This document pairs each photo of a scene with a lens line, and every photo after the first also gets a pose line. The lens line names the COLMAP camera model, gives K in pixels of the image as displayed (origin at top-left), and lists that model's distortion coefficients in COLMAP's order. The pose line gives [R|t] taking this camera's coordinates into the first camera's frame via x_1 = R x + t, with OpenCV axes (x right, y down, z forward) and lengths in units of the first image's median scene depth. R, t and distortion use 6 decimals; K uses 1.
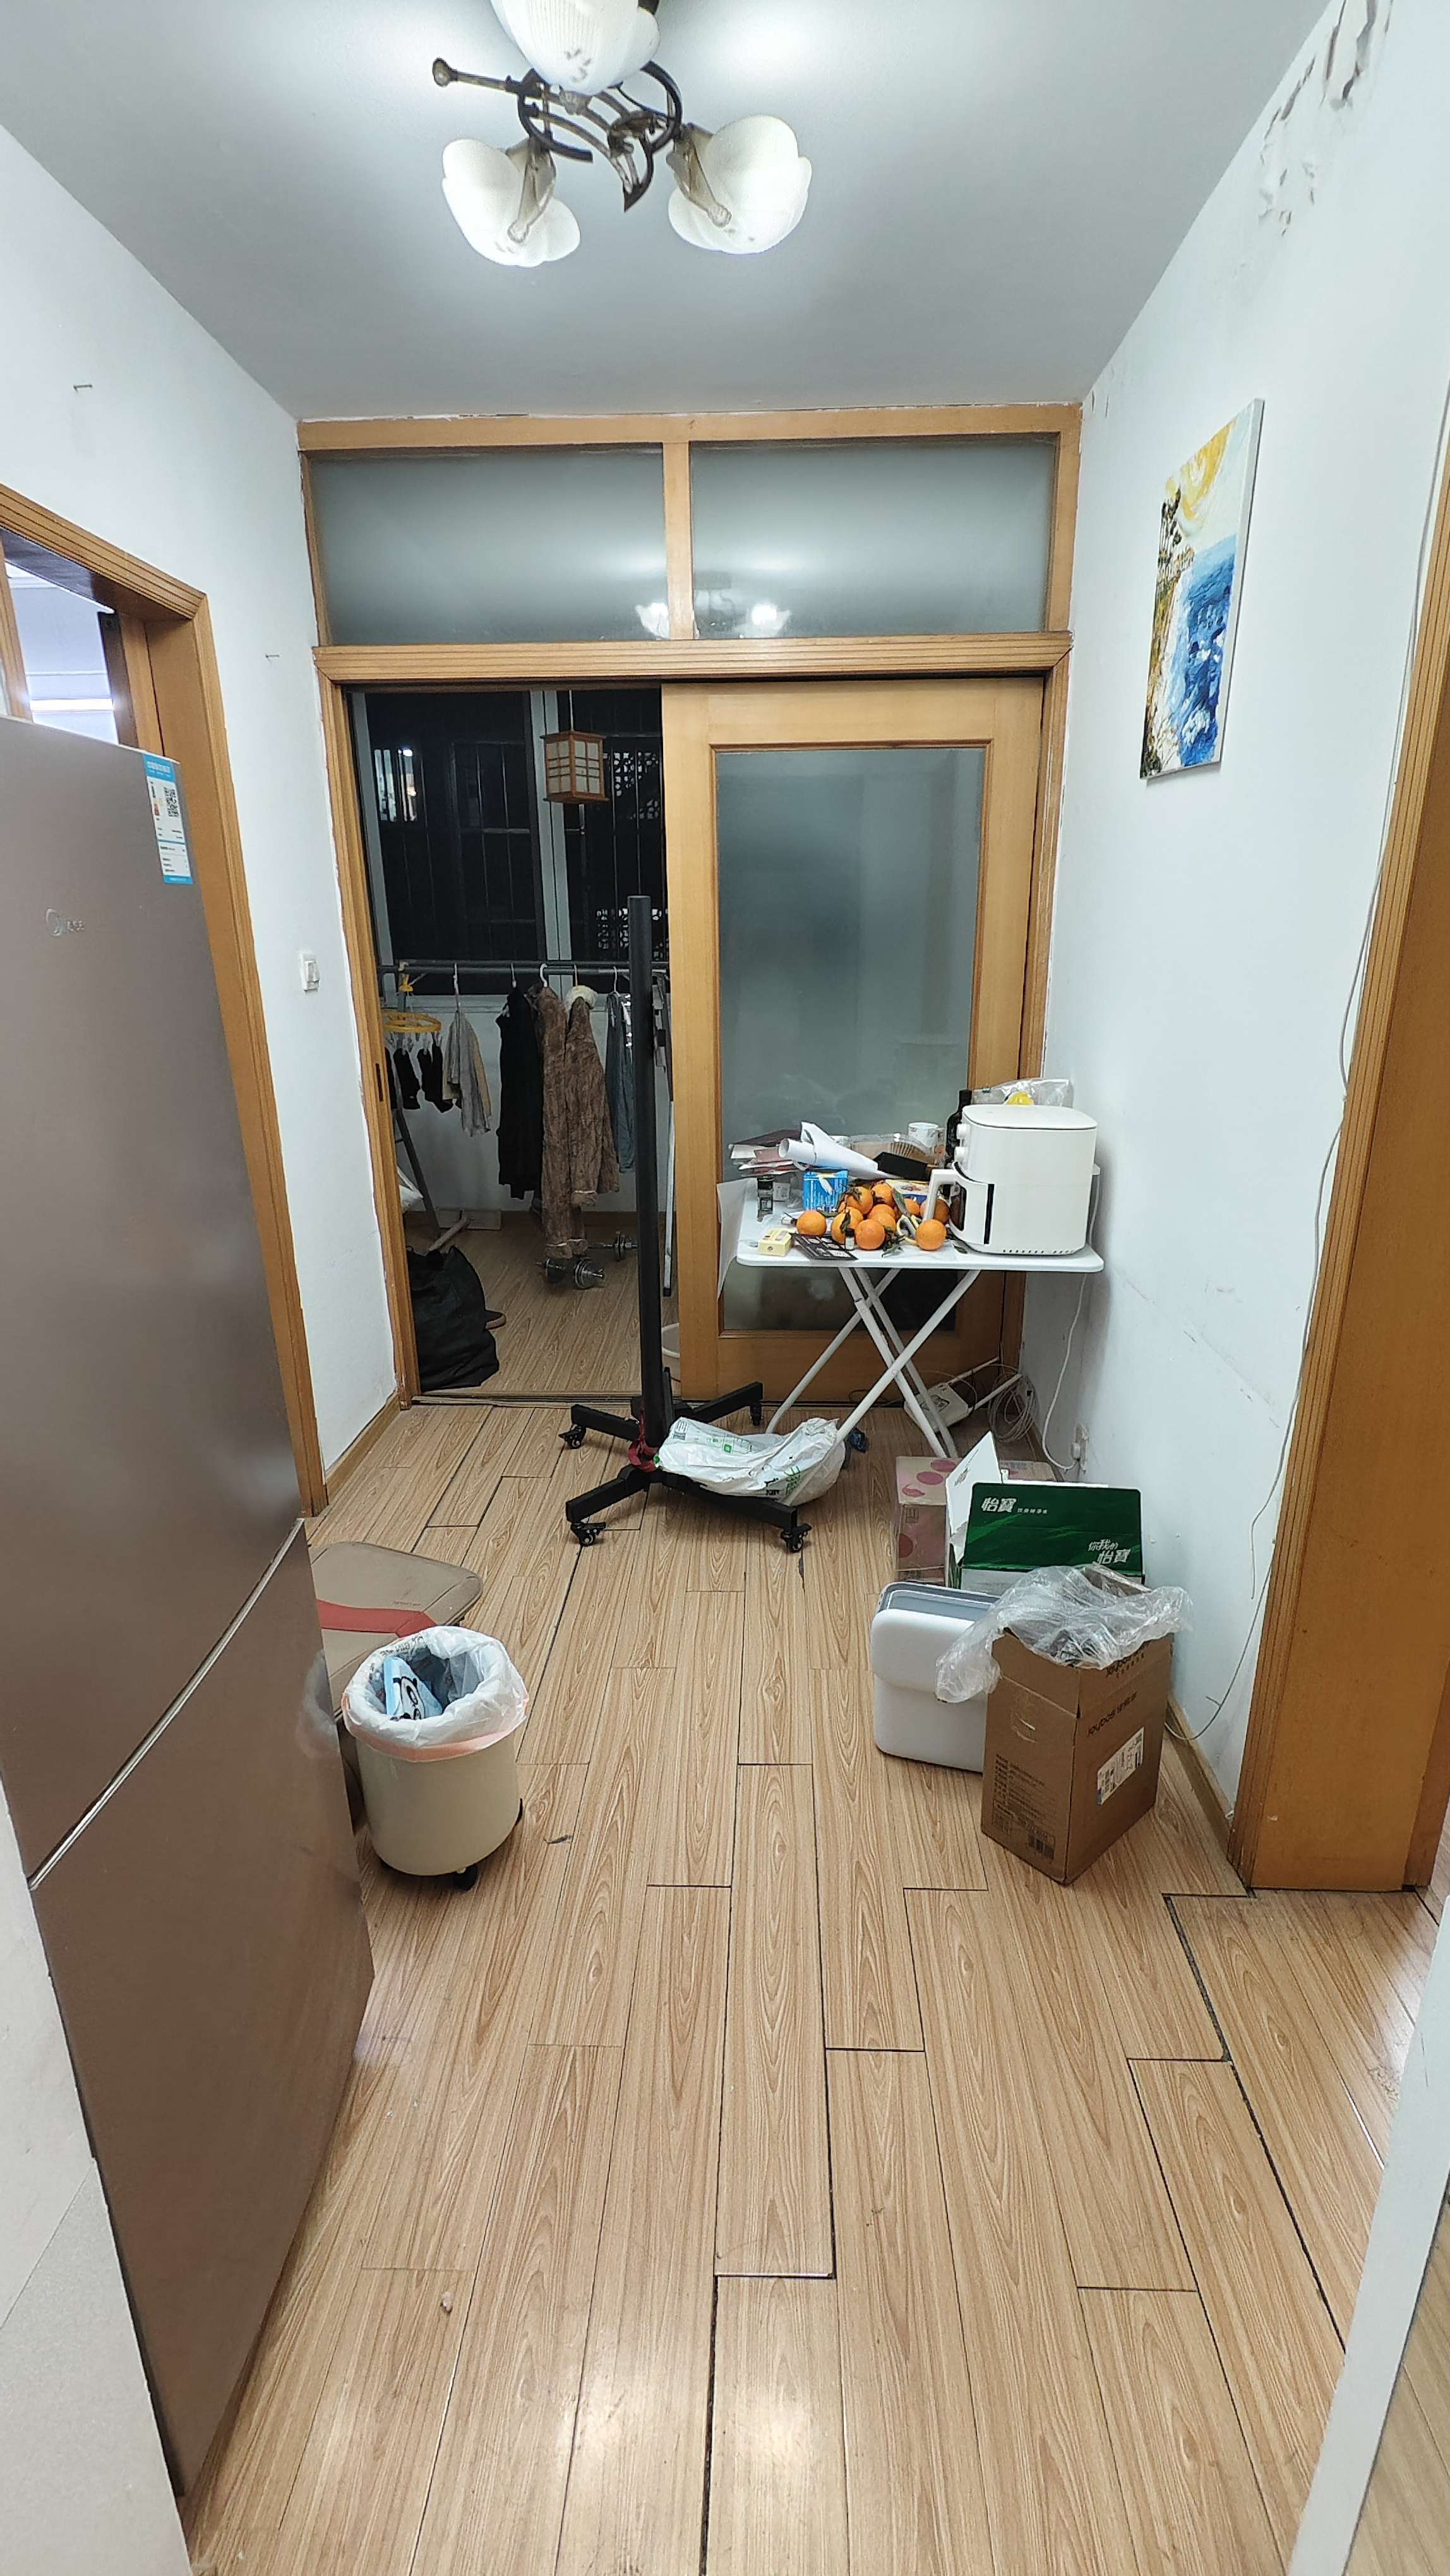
lens RADIAL K [[1194.3, 0, 725.0], [0, 1194.3, 1288.0], [0, 0, 1]] dist [-0.000027, 0.000091]
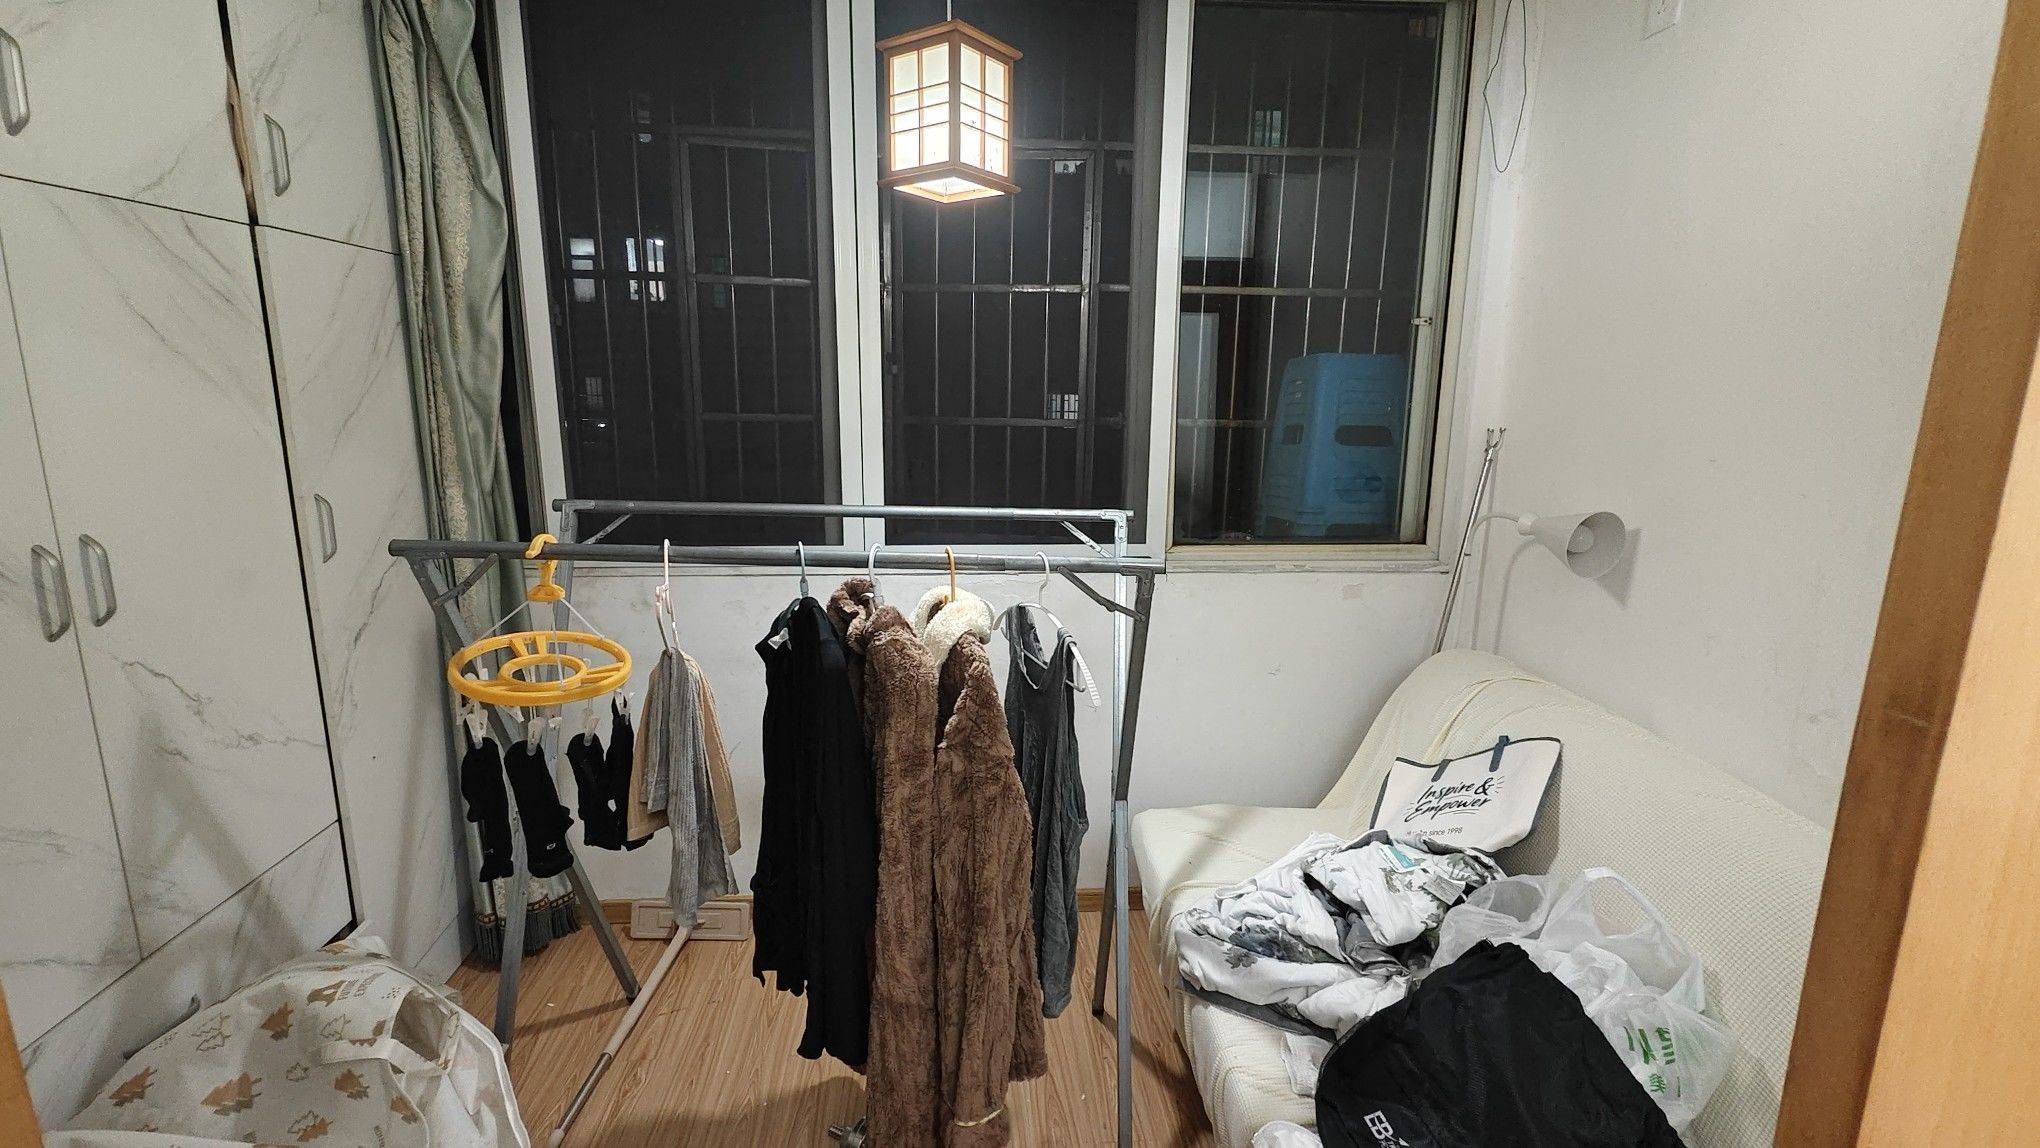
lens RADIAL K [[945.7, 0, 1020.0], [0, 945.7, 574.0], [0, 0, 1]] dist [-0.000027, 0.000091]
pose [[0.993925, 0.001110, 0.110056, -0.131669], [0.010379, 0.994548, -0.103766, -0.215905], [-0.109571, 0.104278, 0.988494, 0.629067]]
